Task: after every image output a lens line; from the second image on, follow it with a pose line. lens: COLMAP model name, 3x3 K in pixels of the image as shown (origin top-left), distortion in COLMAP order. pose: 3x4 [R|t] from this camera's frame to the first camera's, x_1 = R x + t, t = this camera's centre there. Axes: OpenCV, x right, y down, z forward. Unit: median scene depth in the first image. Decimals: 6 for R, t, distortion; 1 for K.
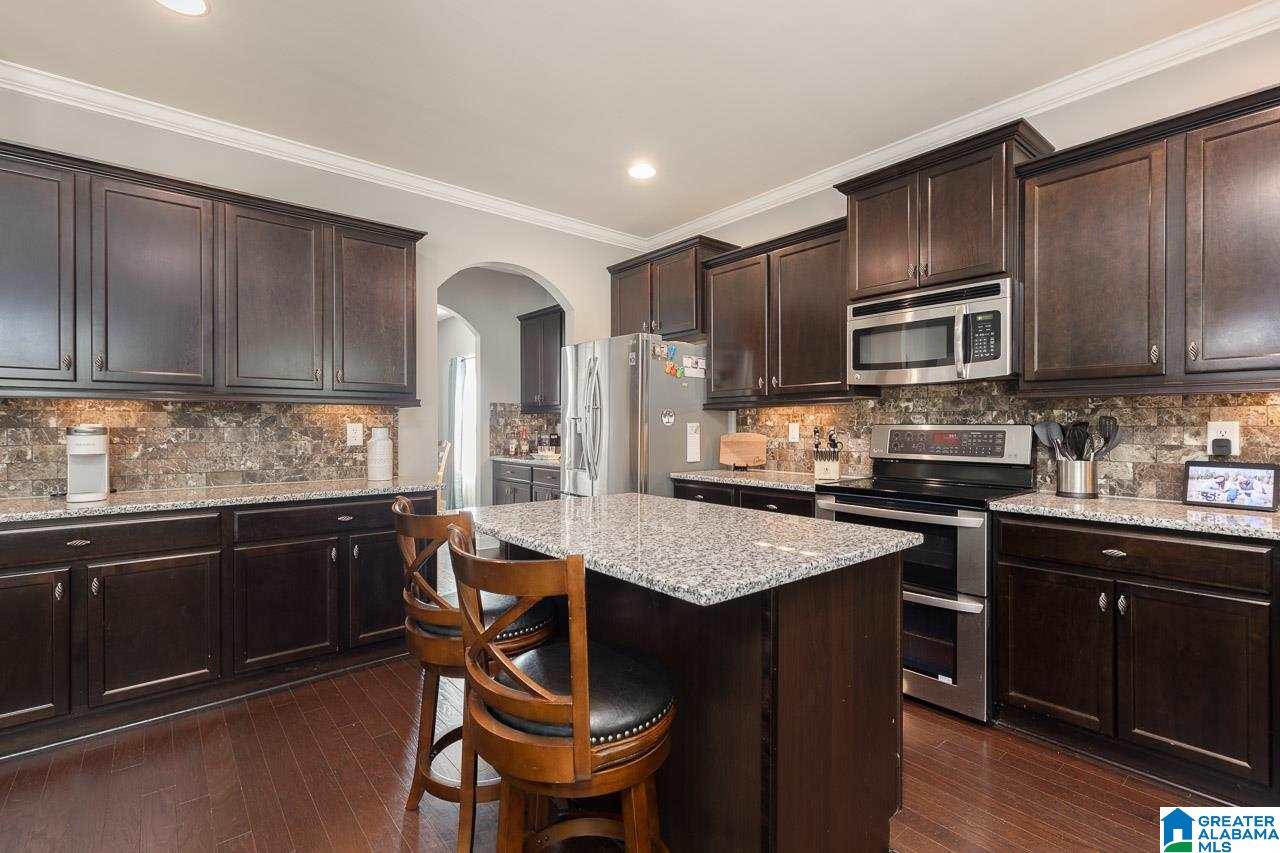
lens RADIAL K [[583.2, 0, 661.6], [0, 583.2, 425.7], [0, 0, 1]] dist [-0.000066, 0.000392]
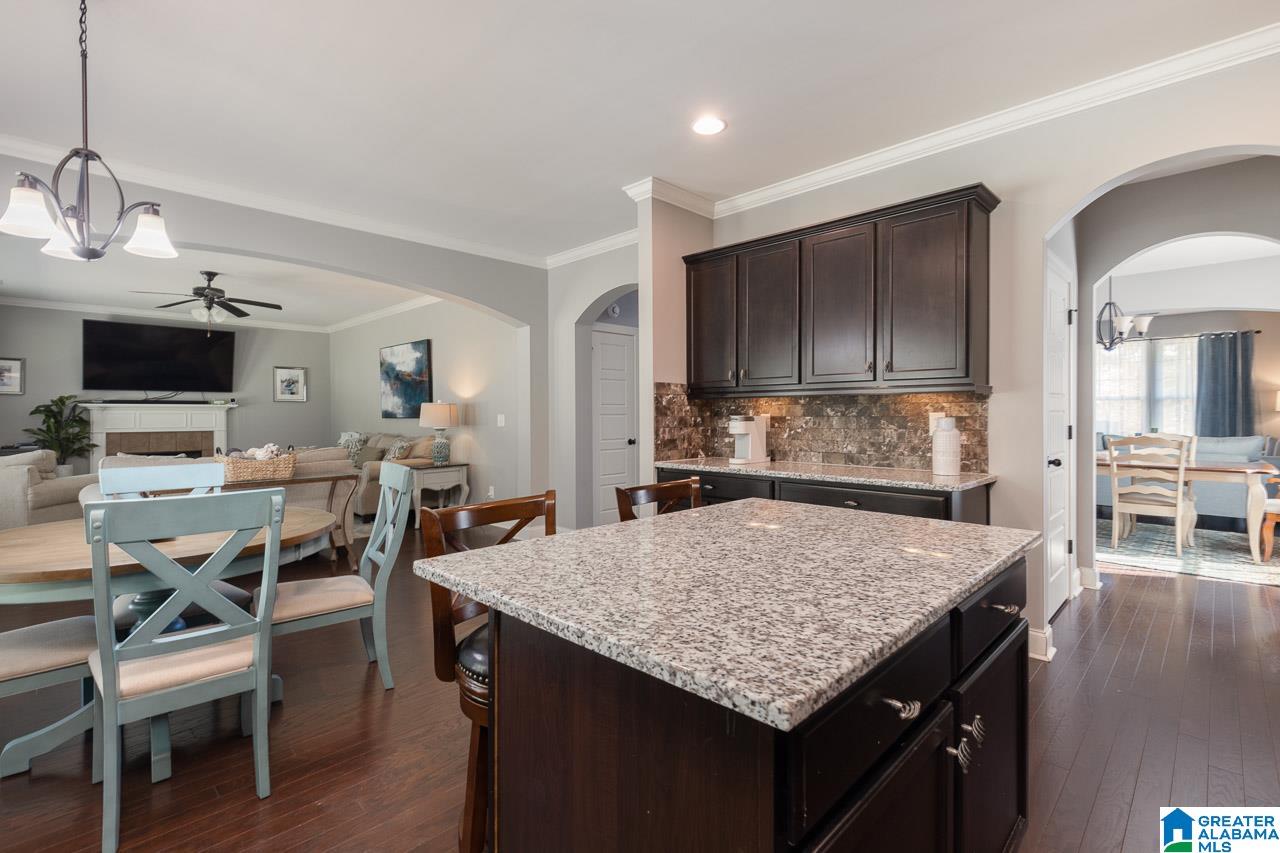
lens RADIAL K [[583.2, 0, 601.0], [0, 583.2, 419.9], [0, 0, 1]] dist [-0.000066, 0.000392]
pose [[0.038284, 0.012210, -0.999192, 0.474256], [0.002398, 0.999921, 0.012311, -0.006139], [0.999264, -0.002868, 0.038252, 0.495594]]
